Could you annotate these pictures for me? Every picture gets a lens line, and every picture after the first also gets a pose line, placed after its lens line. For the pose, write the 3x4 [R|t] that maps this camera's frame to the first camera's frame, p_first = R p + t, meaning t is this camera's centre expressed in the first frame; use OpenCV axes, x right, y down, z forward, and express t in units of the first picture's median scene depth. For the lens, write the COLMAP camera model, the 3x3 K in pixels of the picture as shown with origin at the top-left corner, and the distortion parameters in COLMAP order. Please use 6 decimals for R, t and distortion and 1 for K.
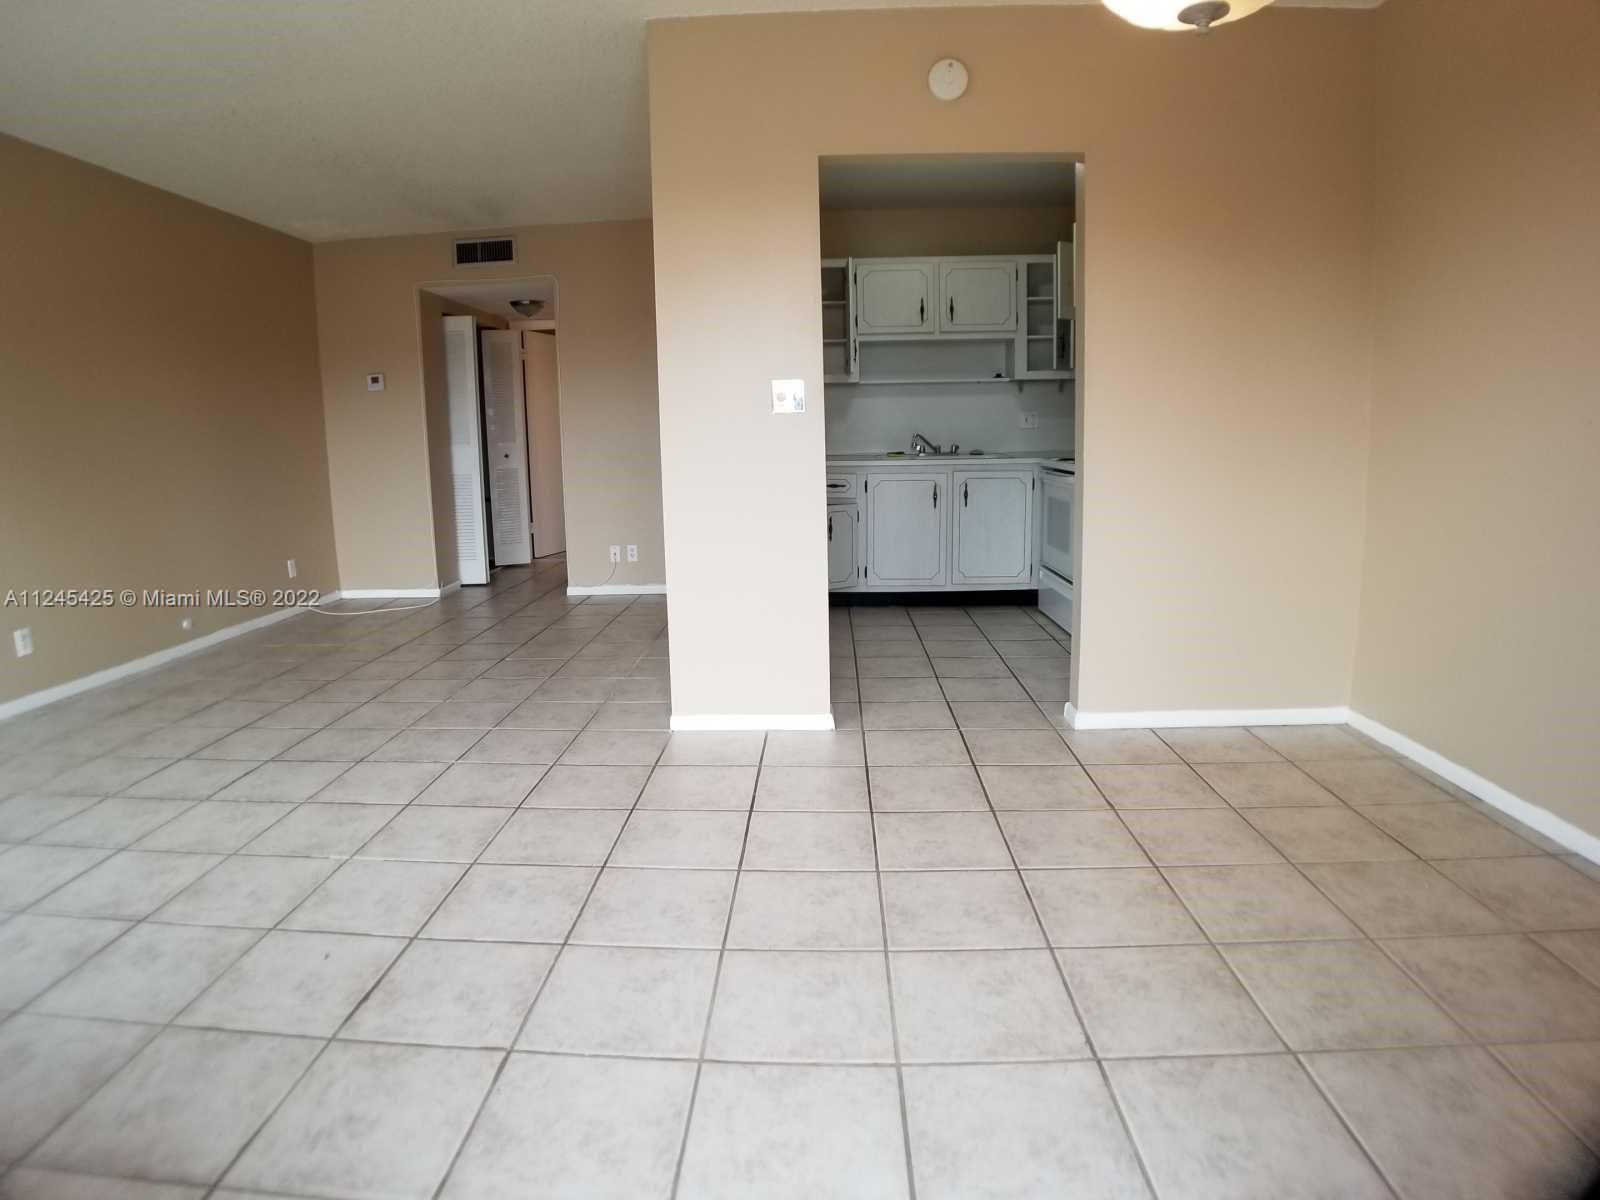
lens RADIAL K [[891.6, 0, 752.5], [0, 891.6, 529.5], [0, 0, 1]] dist [-0.077455, 0.001254]
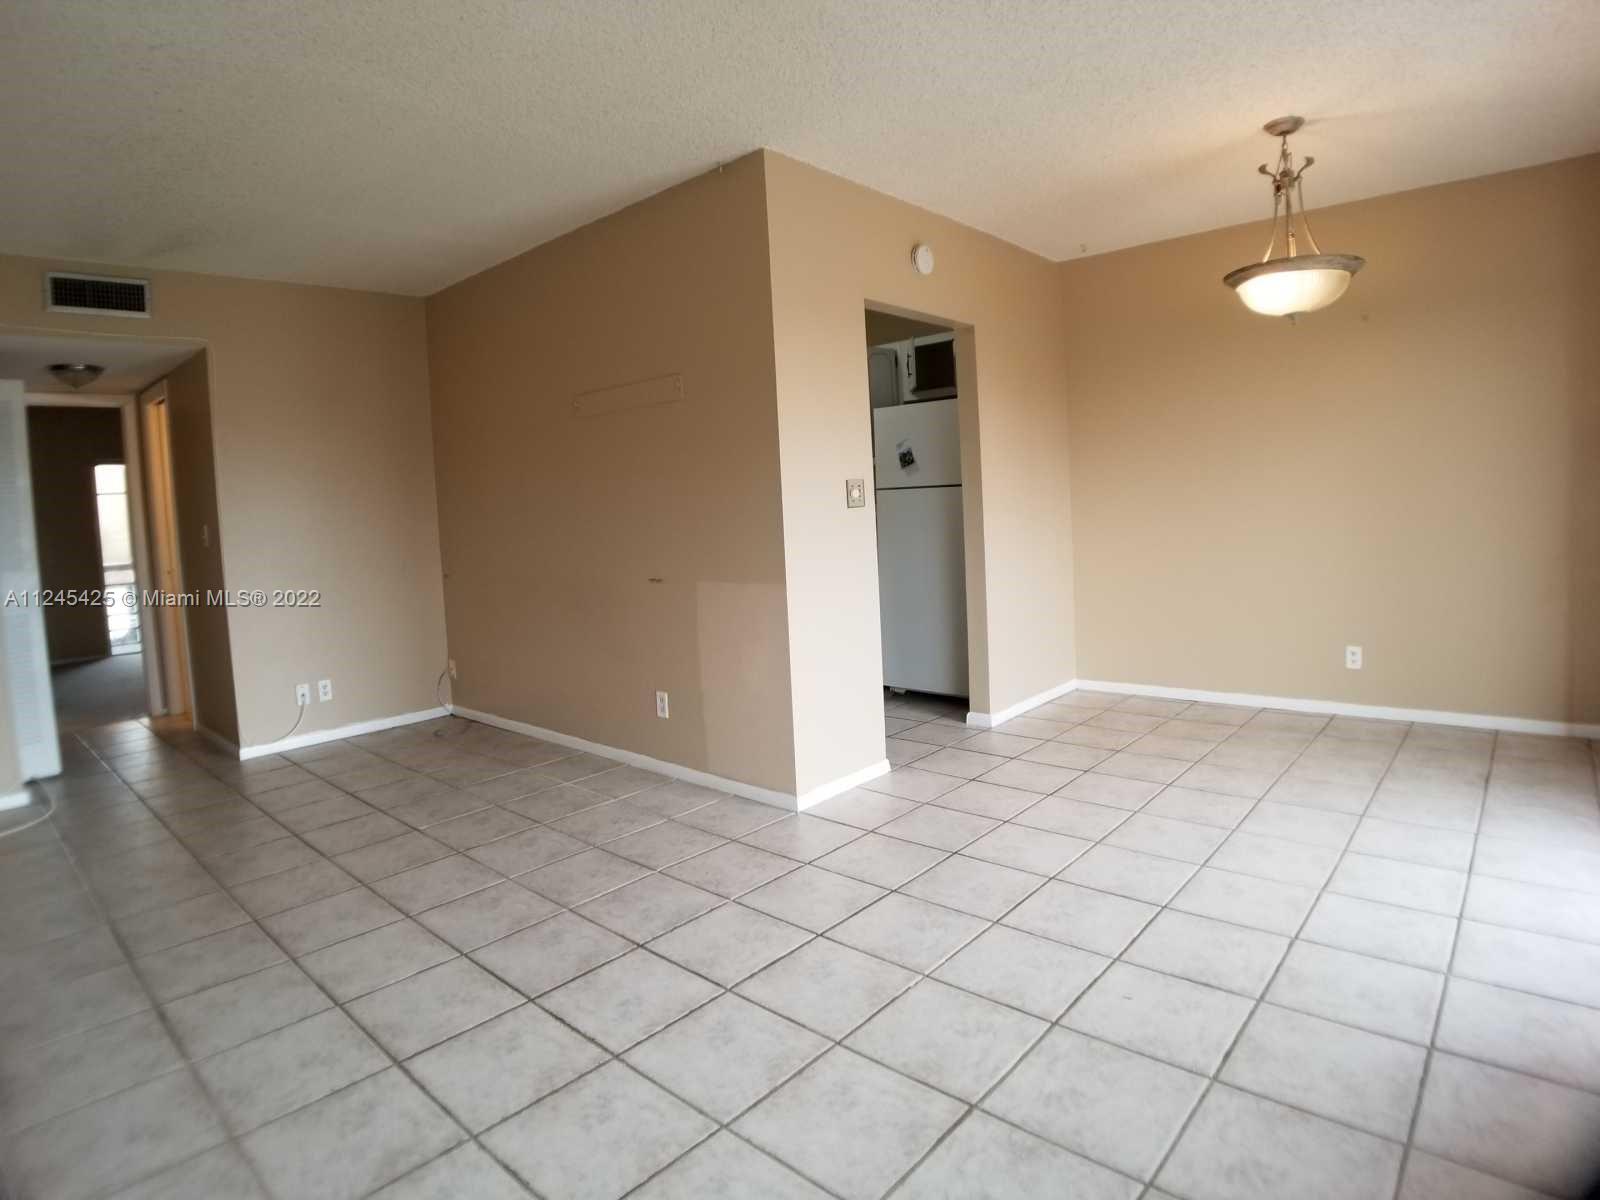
lens RADIAL K [[879.6, 0, 768.8], [0, 879.6, 572.0], [0, 0, 1]] dist [-0.108417, 0.019921]
pose [[0.619516, -0.061646, 0.782560, -0.833955], [0.112583, 0.993583, -0.010858, -0.045494], [-0.776869, 0.094829, 0.622481, 0.329893]]
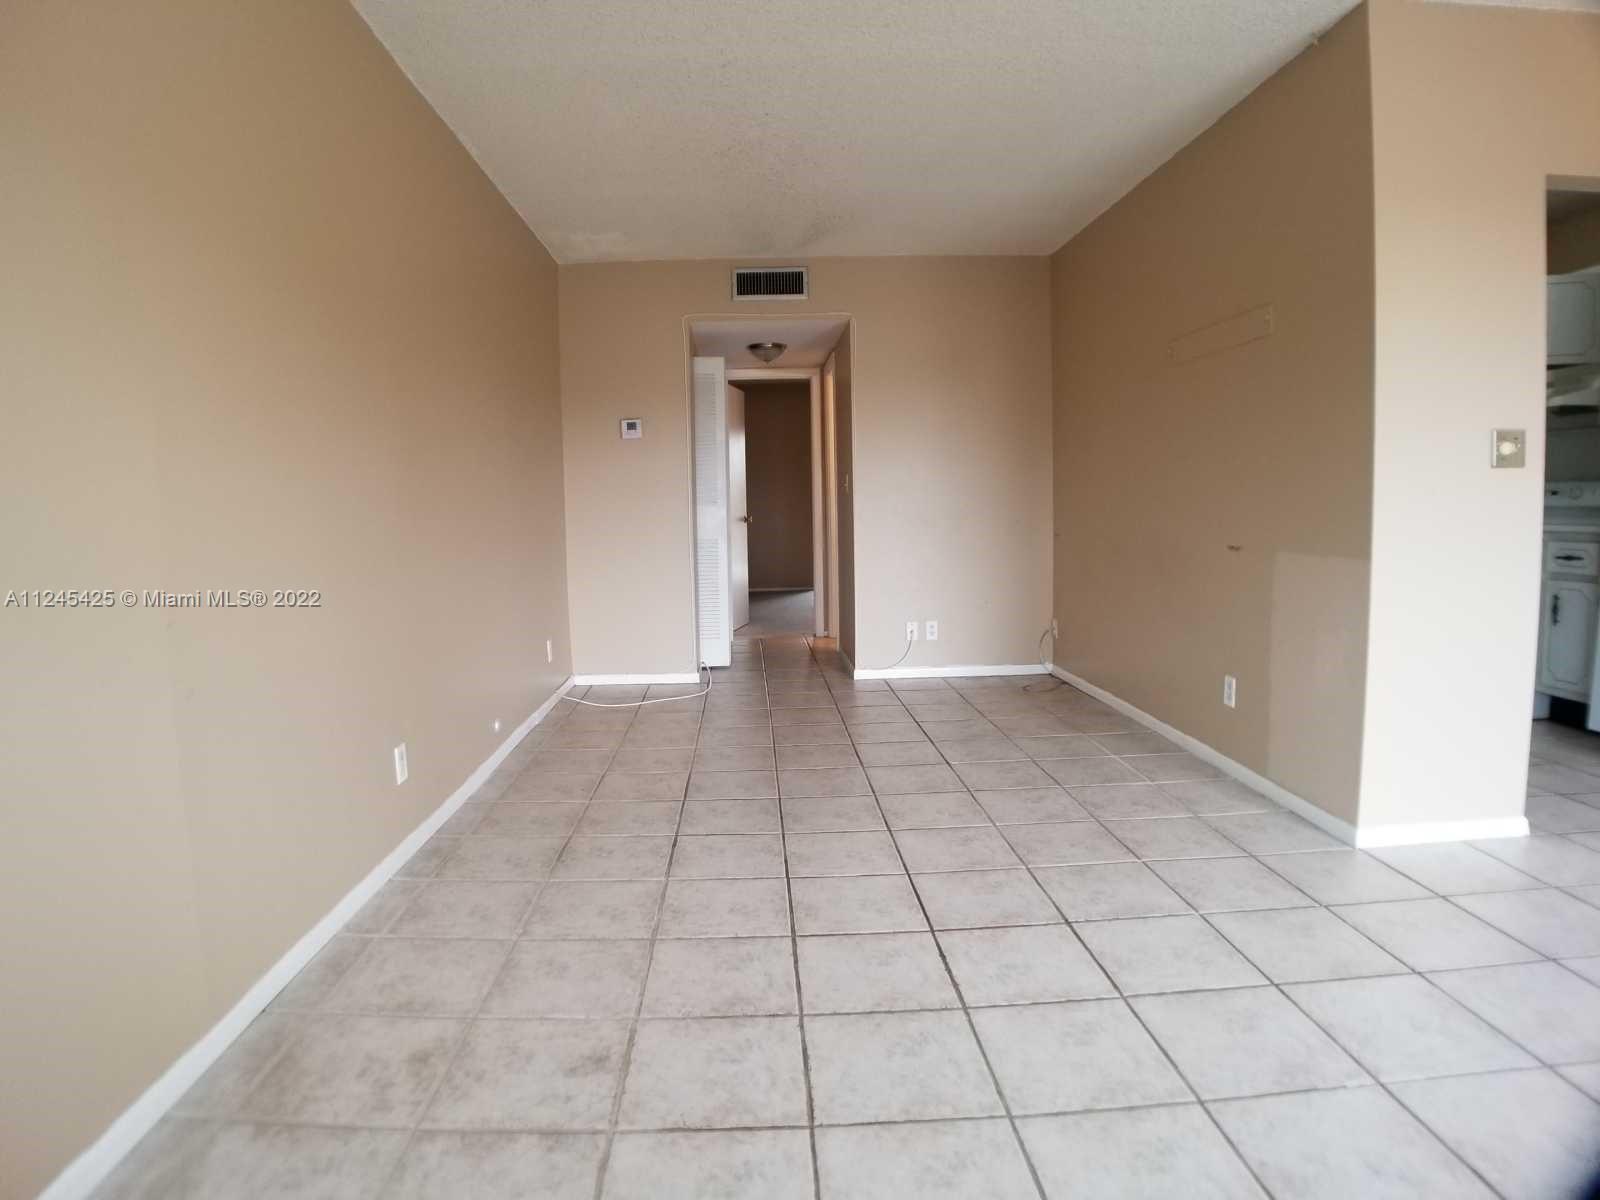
lens RADIAL K [[879.6, 0, 768.8], [0, 879.6, 572.0], [0, 0, 1]] dist [-0.108417, 0.019921]
pose [[0.994202, 0.007673, 0.107258, -0.668819], [-0.004323, 0.999497, -0.031429, -0.005872], [-0.107445, 0.030783, 0.993734, 0.258328]]
